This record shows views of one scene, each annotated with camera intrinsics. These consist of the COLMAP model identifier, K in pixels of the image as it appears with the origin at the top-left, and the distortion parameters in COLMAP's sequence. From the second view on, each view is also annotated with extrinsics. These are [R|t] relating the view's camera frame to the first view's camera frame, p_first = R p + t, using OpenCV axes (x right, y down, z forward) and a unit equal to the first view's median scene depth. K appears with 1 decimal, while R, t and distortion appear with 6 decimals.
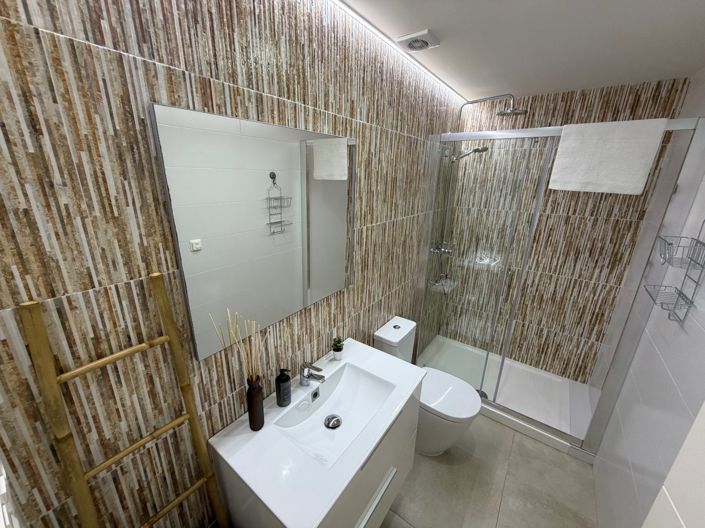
lens RADIAL K [[280.0, 0, 351.8], [0, 280.0, 264.0], [0, 0, 1]] dist [0.000111, 0.000422]
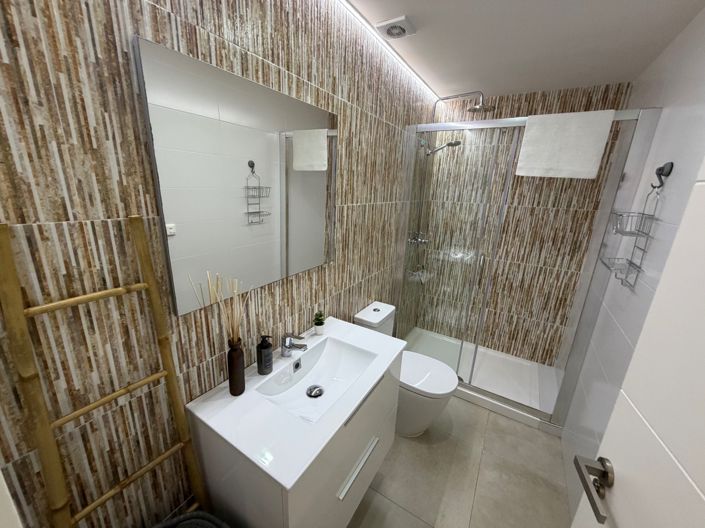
lens RADIAL K [[280.0, 0, 351.8], [0, 280.0, 264.3], [0, 0, 1]] dist [0.000111, 0.000422]
pose [[0.996620, -0.000225, 0.082145, -0.019206], [0.002740, 0.999531, -0.030496, 0.146109], [-0.082099, 0.030618, 0.996154, -0.014575]]
